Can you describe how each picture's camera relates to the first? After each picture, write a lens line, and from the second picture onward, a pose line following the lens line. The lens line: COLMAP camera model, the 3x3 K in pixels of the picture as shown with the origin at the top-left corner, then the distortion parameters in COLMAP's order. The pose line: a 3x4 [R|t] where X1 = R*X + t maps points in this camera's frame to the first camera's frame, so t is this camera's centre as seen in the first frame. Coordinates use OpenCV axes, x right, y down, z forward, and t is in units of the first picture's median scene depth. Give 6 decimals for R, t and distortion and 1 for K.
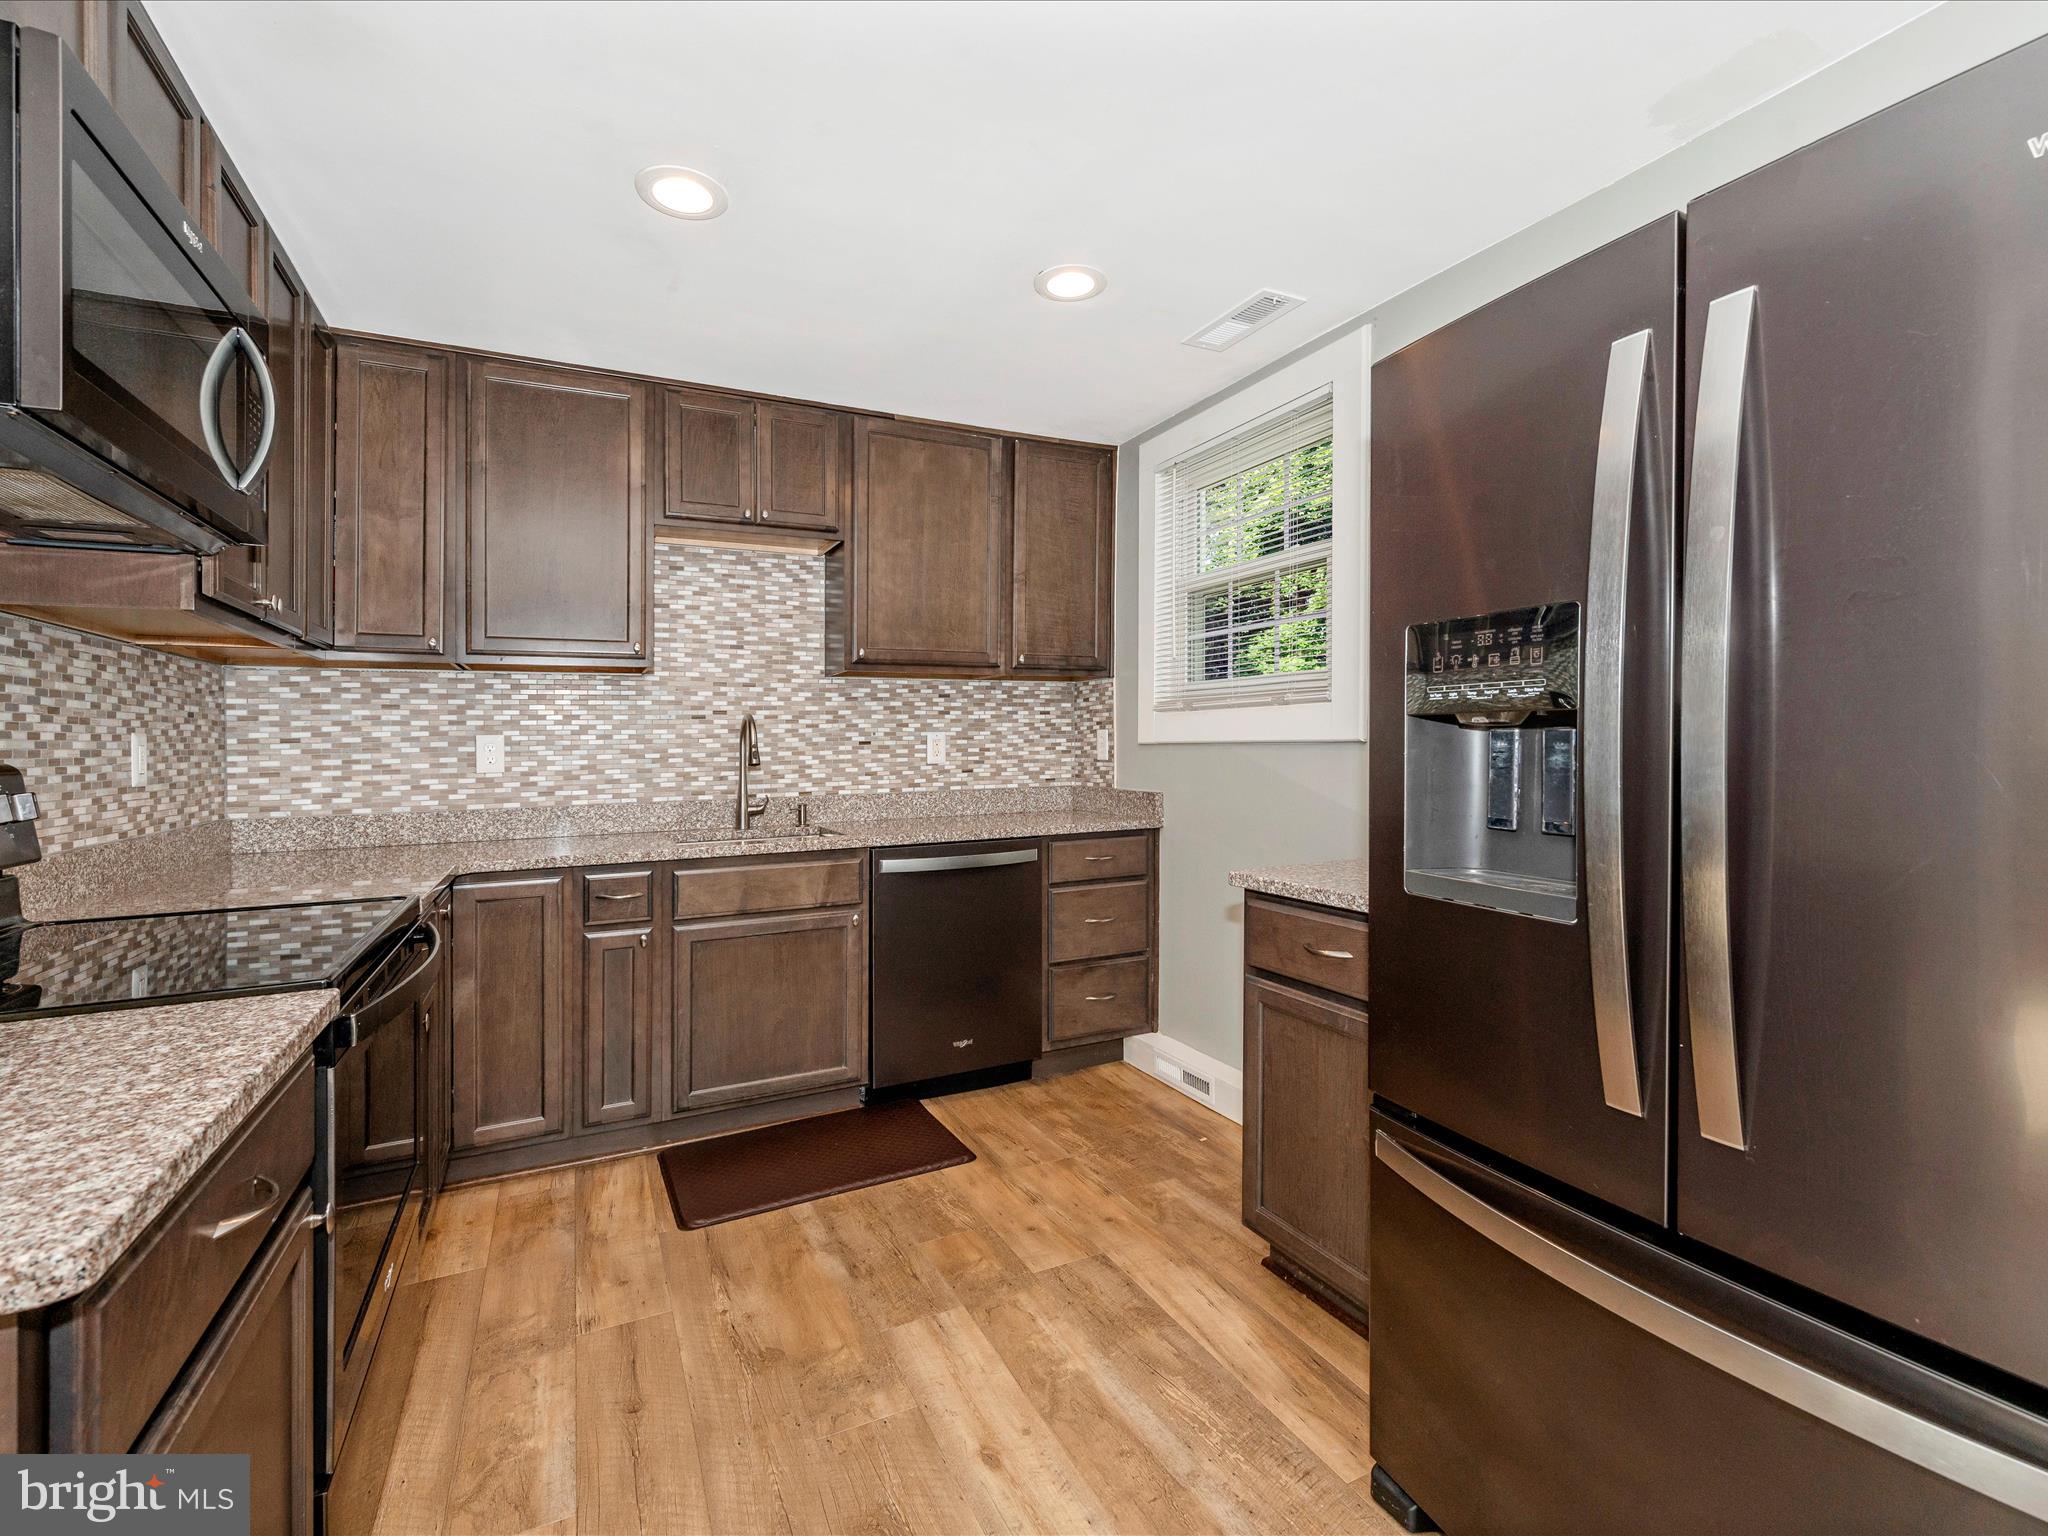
lens RADIAL K [[895.9, 0, 998.0], [0, 895.9, 761.6], [0, 0, 1]] dist [0.003433, -0.001003]
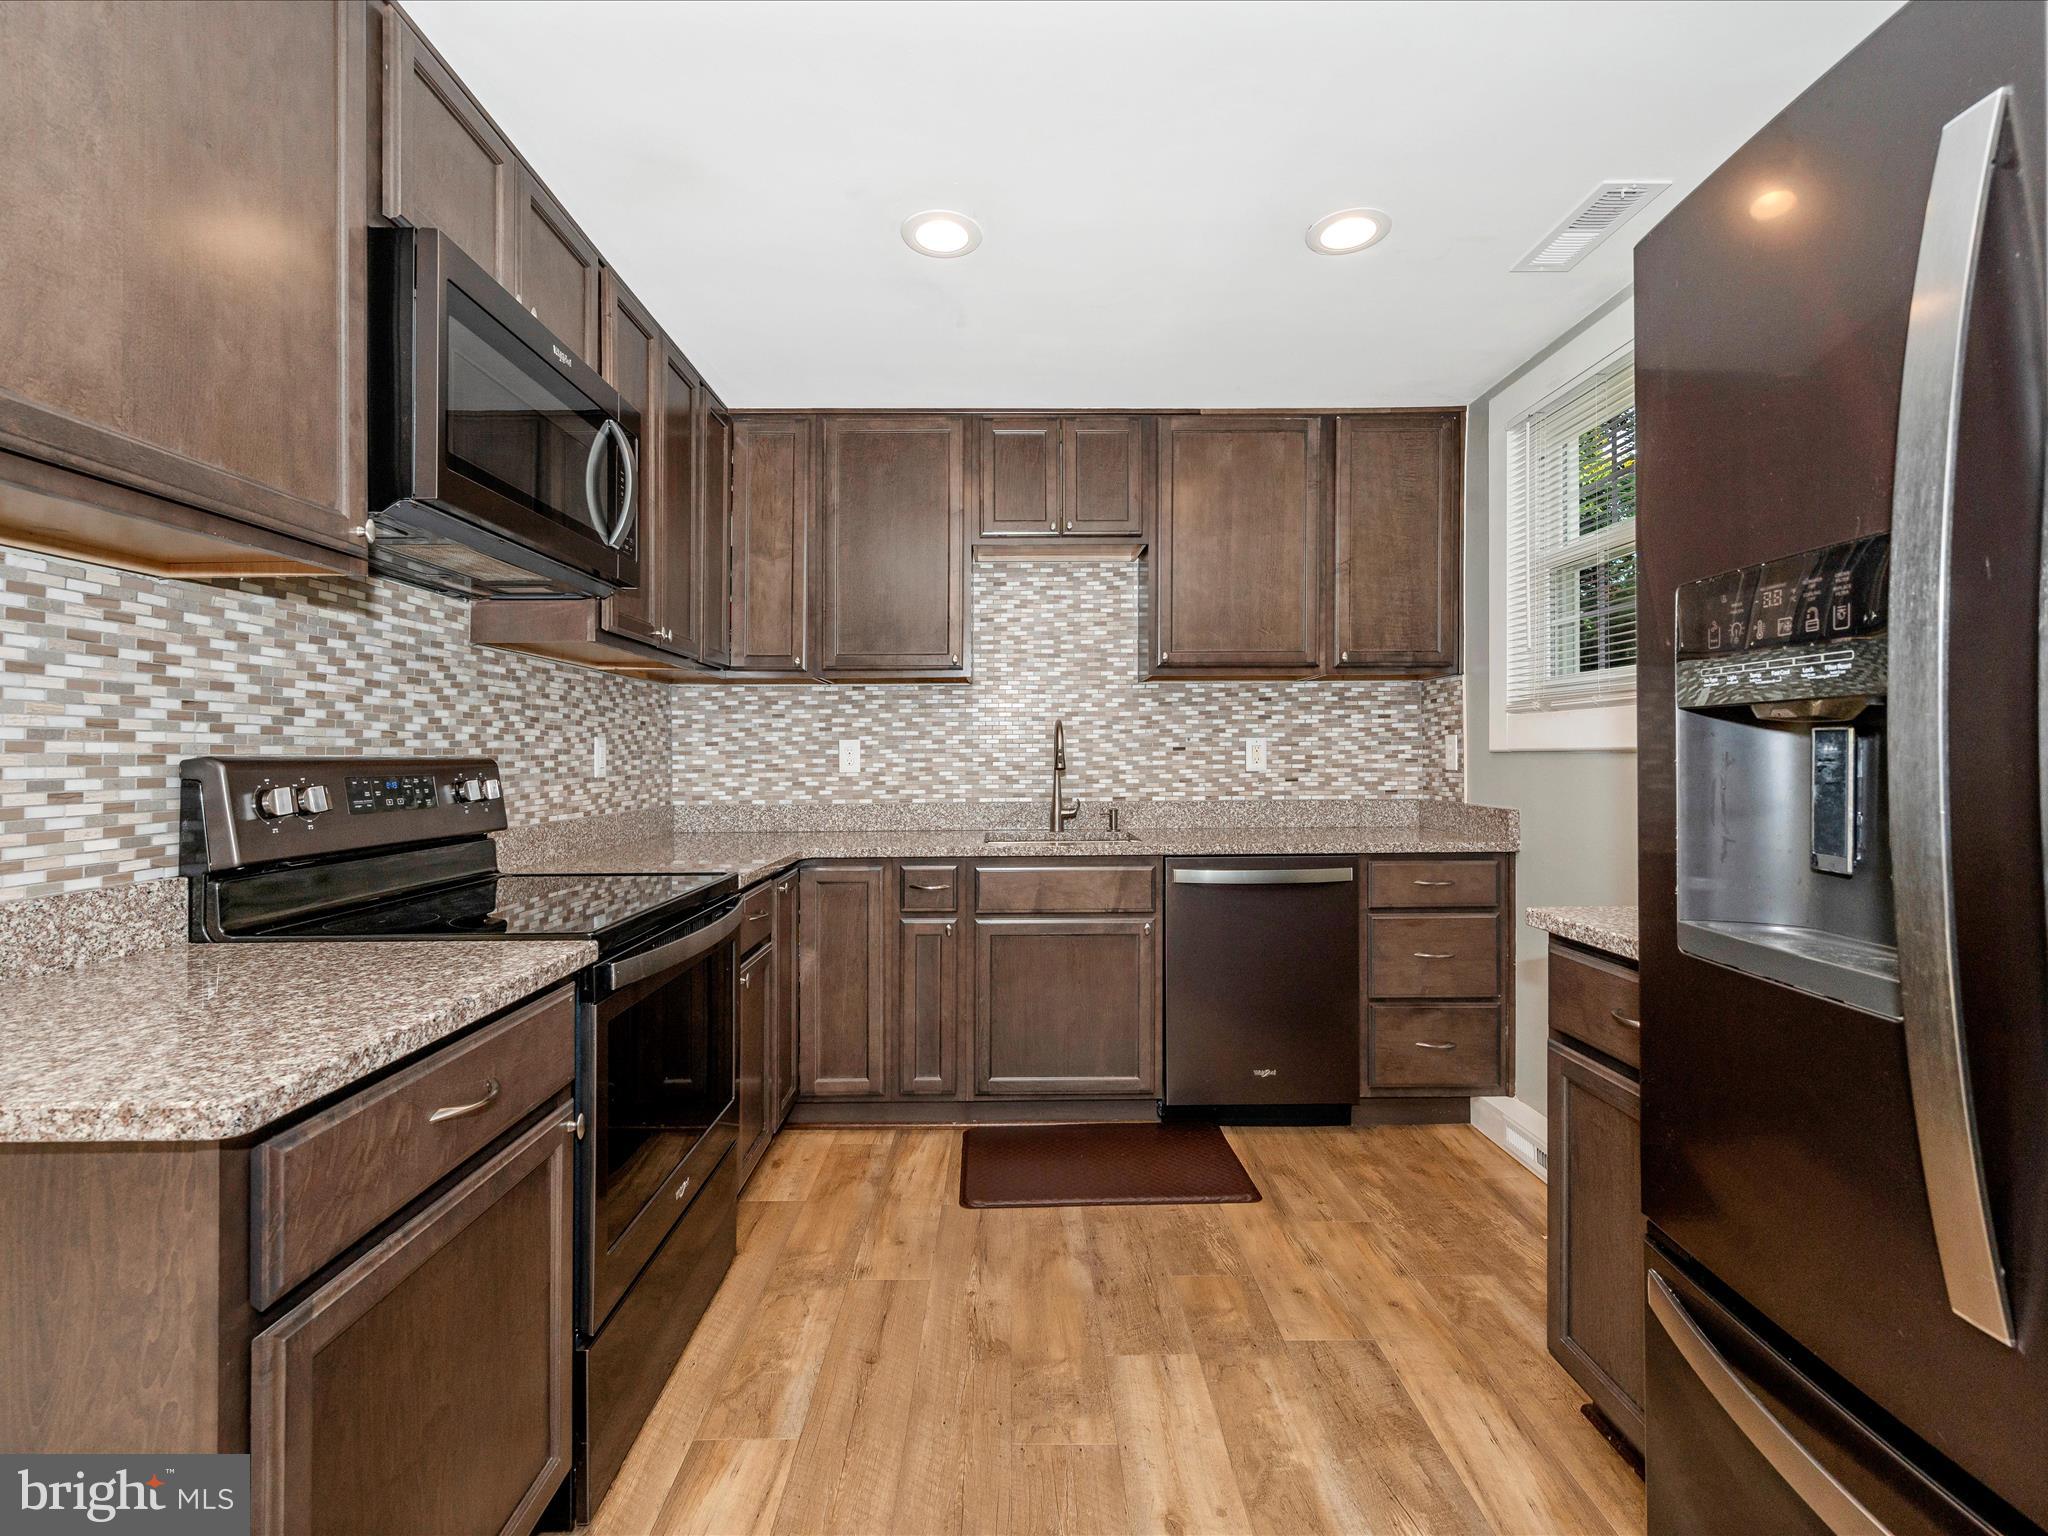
lens RADIAL K [[895.9, 0, 1018.5], [0, 895.9, 755.4], [0, 0, 1]] dist [0.003433, -0.001003]
pose [[0.907442, 0.008976, -0.420081, 0.129645], [-0.015706, 0.999798, -0.012564, 0.001857], [0.419884, 0.017999, 0.907399, 0.050782]]
